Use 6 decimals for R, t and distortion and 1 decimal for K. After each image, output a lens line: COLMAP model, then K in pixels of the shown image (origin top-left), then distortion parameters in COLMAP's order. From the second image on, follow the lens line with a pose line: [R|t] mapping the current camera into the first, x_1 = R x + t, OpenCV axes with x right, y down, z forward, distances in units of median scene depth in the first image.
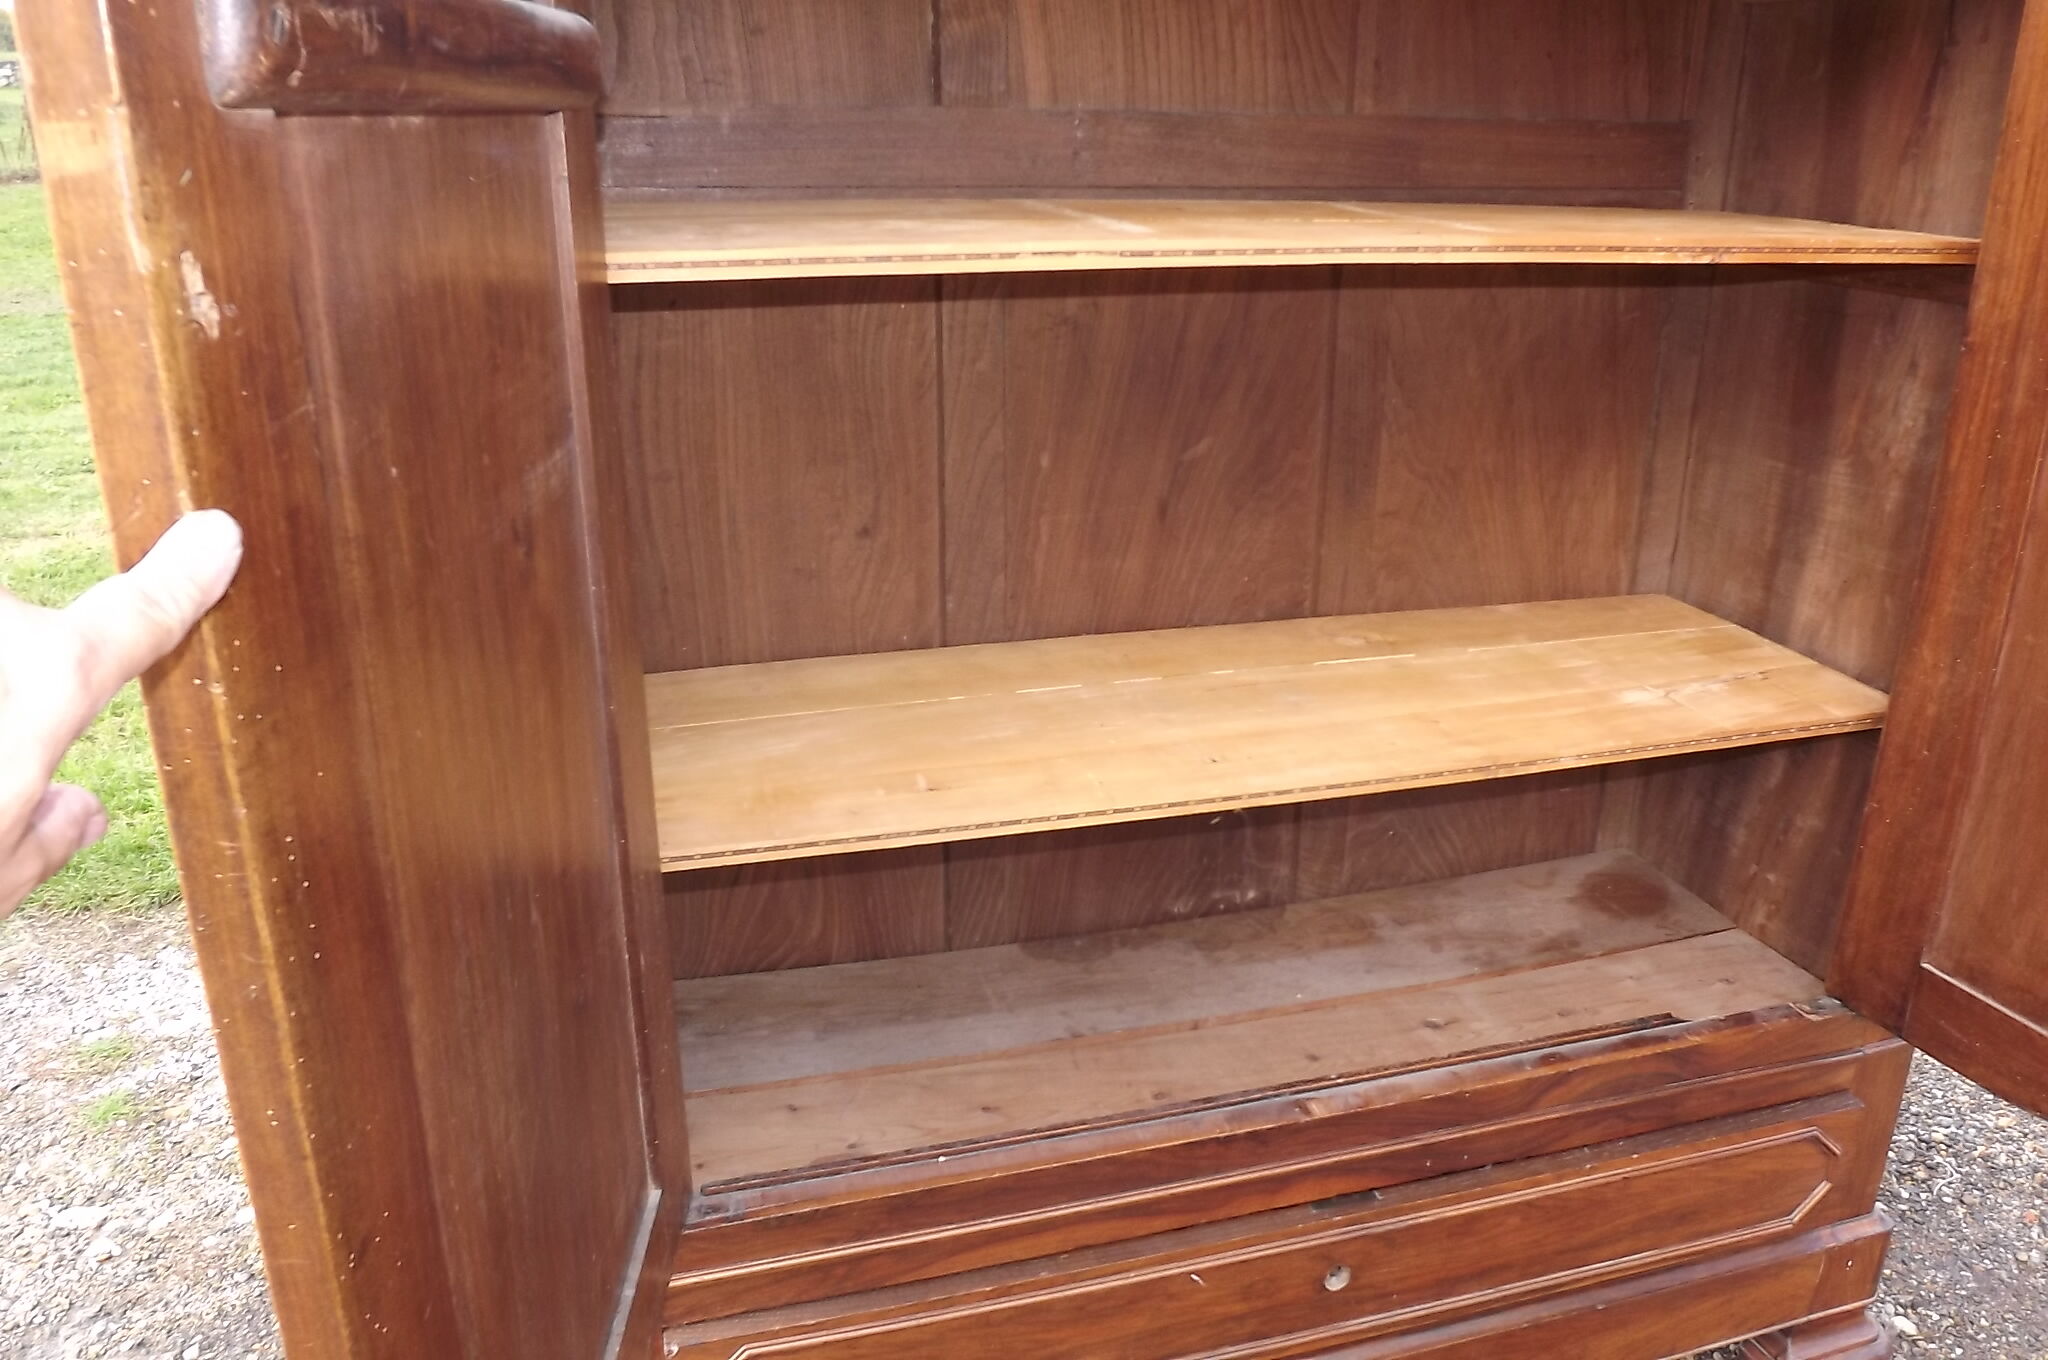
lens RADIAL K [[1480.6, 0, 1019.7], [0, 1480.6, 692.7], [0, 0, 1]] dist [-0.056631, 0.017080]
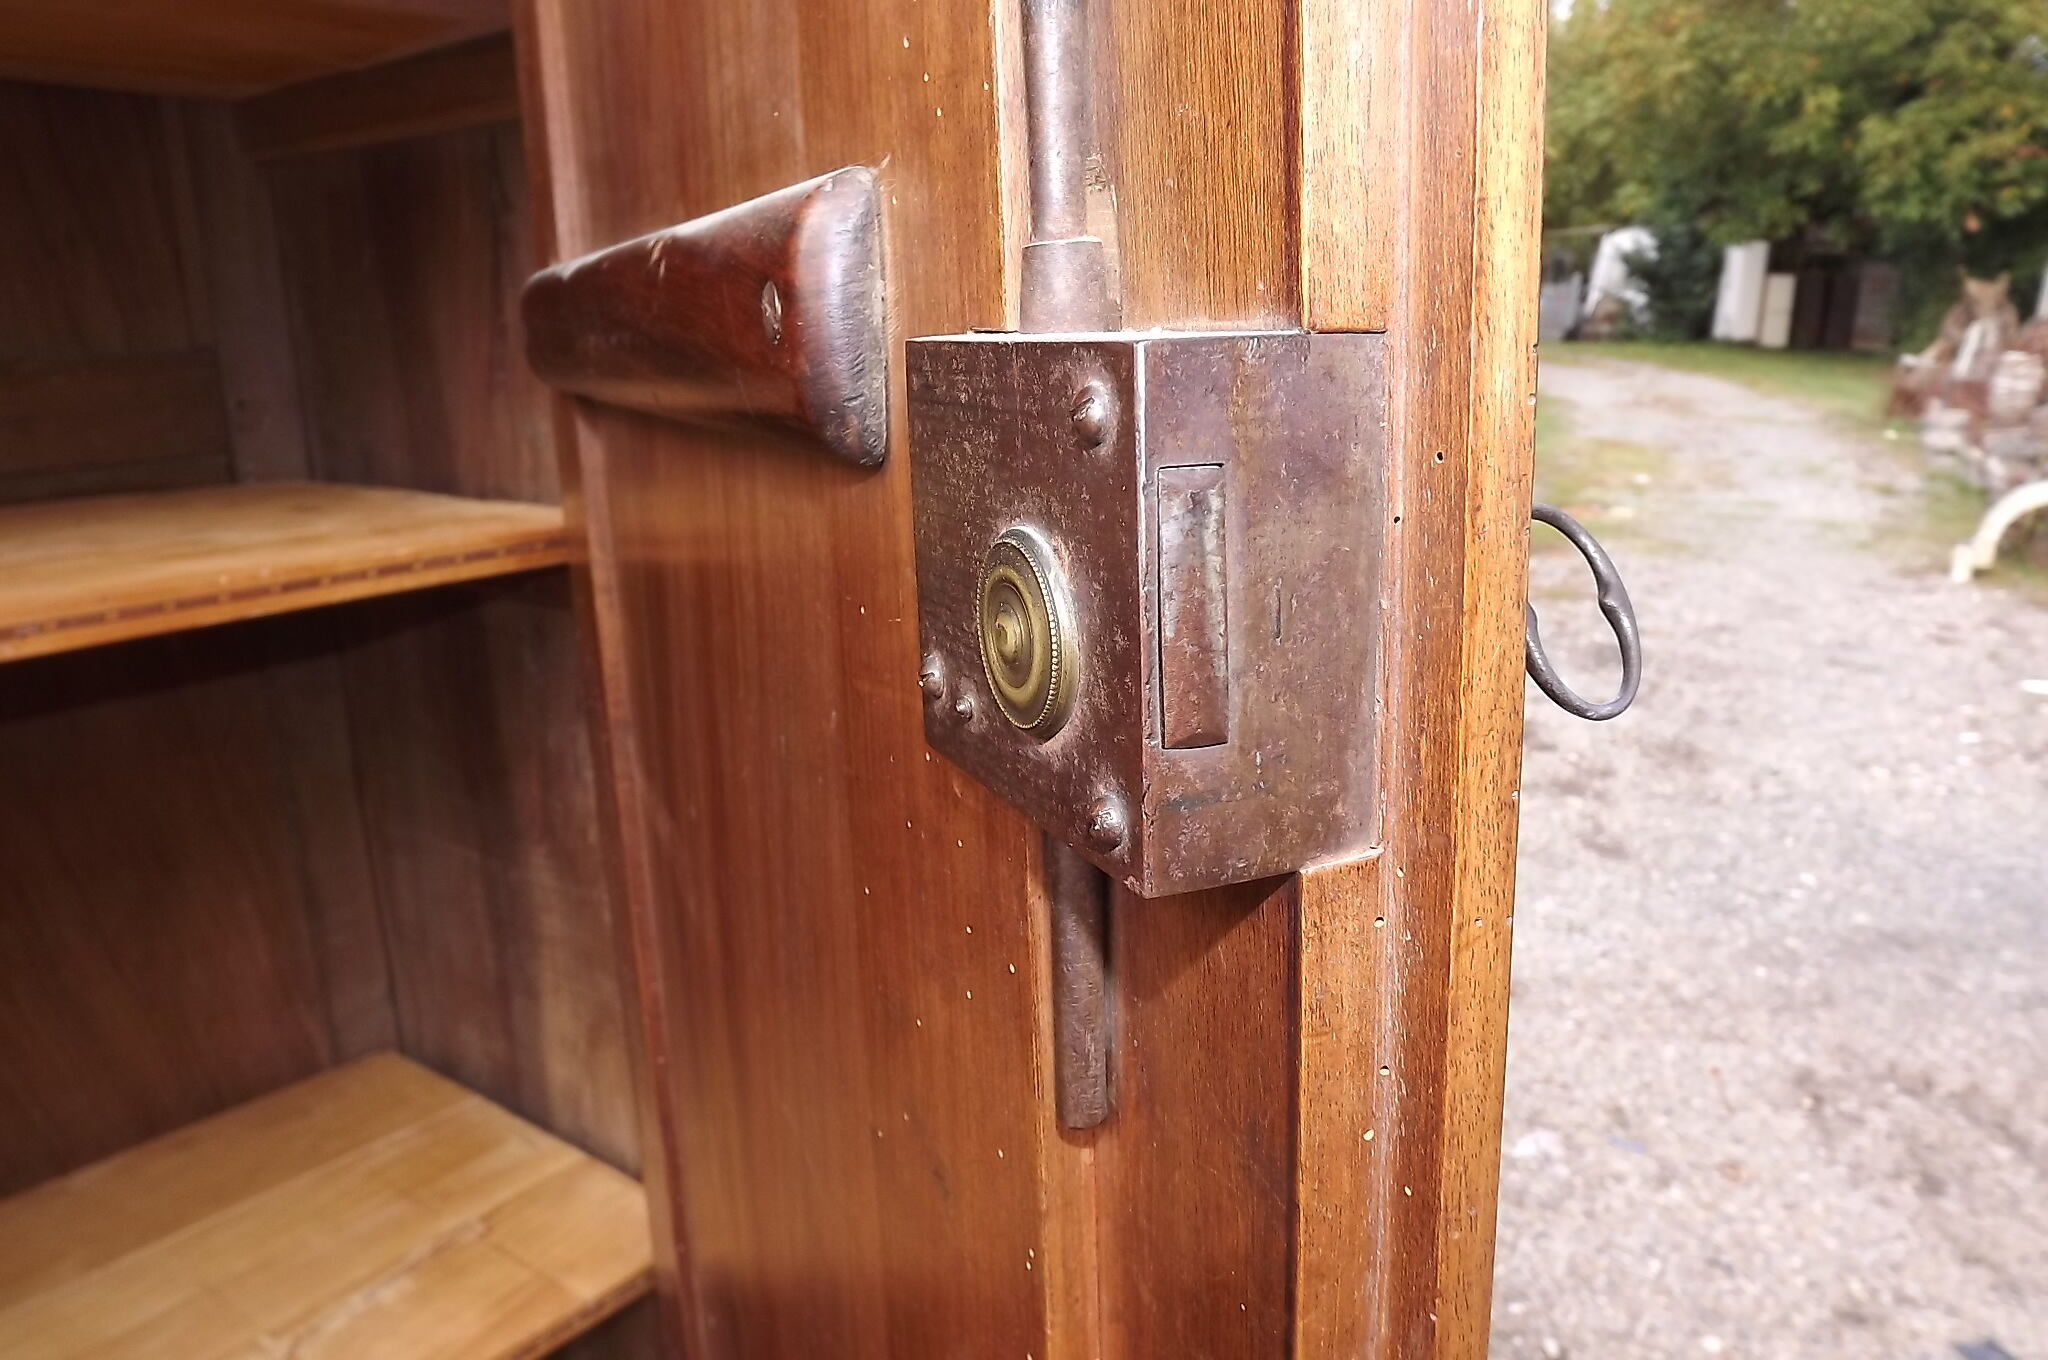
lens RADIAL K [[1480.6, 0, 1022.8], [0, 1480.6, 679.4], [0, 0, 1]] dist [-0.056631, 0.017080]
pose [[0.814072, -0.168729, 0.555713, 0.375053], [0.236710, 0.970178, -0.052188, -0.140754], [-0.530335, 0.174028, 0.829734, 0.325488]]
